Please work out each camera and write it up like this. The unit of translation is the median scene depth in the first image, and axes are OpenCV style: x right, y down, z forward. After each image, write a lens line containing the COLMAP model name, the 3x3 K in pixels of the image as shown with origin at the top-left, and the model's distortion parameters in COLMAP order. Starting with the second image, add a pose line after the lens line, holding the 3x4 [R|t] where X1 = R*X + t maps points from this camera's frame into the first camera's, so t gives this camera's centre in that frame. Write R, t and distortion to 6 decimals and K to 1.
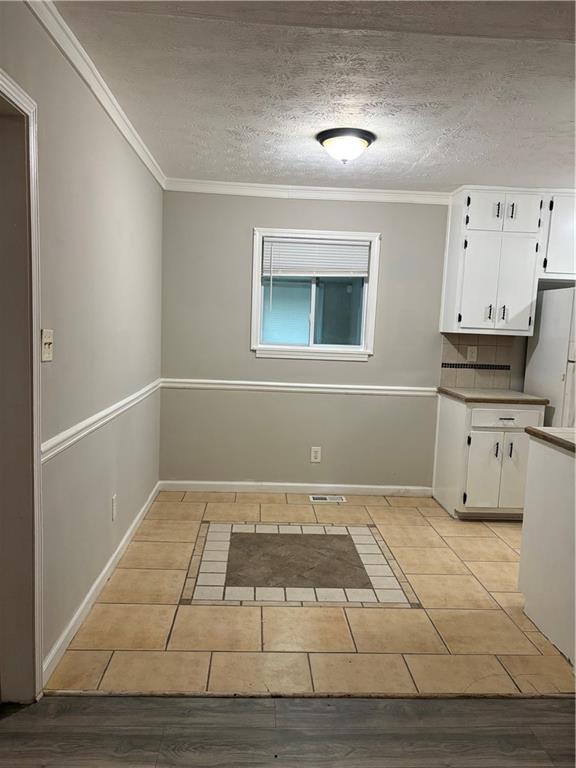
lens RADIAL K [[579.4, 0, 287.9], [0, 579.4, 391.3], [0, 0, 1]] dist [0.039961, -0.005147]
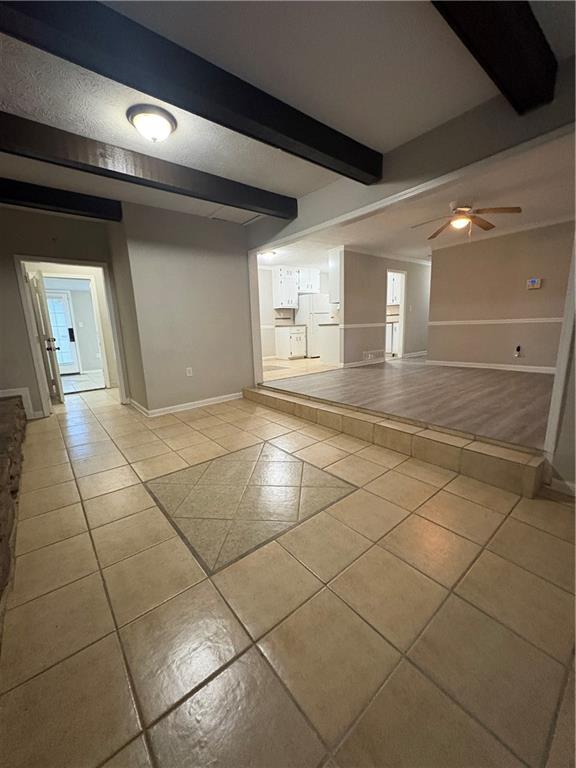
lens RADIAL K [[300.8, 0, 290.0], [0, 300.8, 383.1], [0, 0, 1]] dist [0.001071, 0.000106]
pose [[0.803232, -0.176144, 0.569027, -0.786440], [0.130468, 0.984107, 0.120466, 0.134574], [-0.581203, -0.022522, 0.813447, -0.520013]]
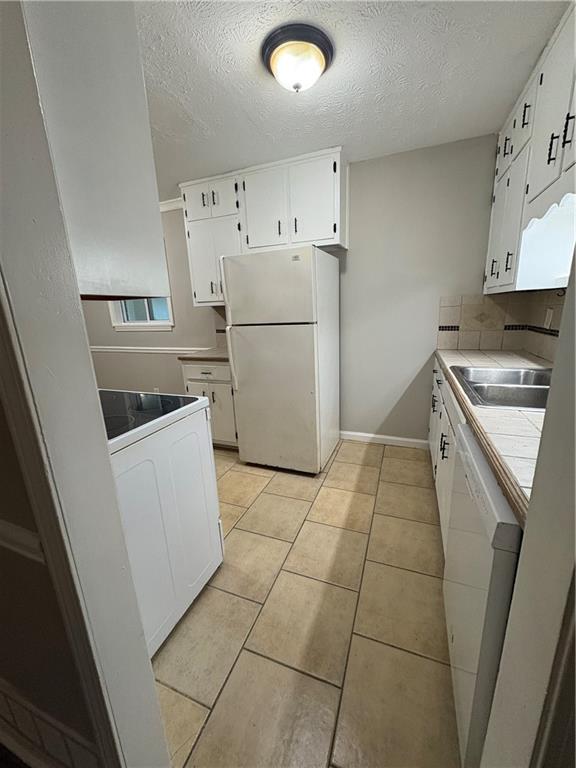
lens RADIAL K [[300.8, 0, 290.0], [0, 300.8, 383.1], [0, 0, 1]] dist [0.001071, 0.000106]
pose [[0.911653, 0.025131, -0.410192, 0.770925], [0.026973, 0.992317, 0.120743, -0.005163], [0.410076, -0.121140, 0.903971, 0.456483]]
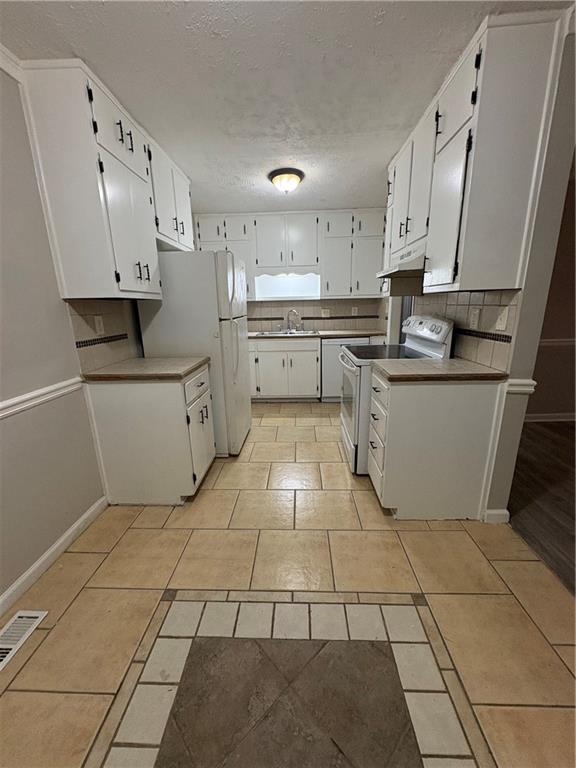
lens RADIAL K [[303.5, 0, 287.5], [0, 303.5, 385.1], [0, 0, 1]] dist [-0.000593, -0.000064]
pose [[0.087673, -0.295067, 0.951446, -0.099061], [0.141615, 0.949115, 0.281295, -0.072533], [-0.986032, 0.110077, 0.124997, 0.752343]]
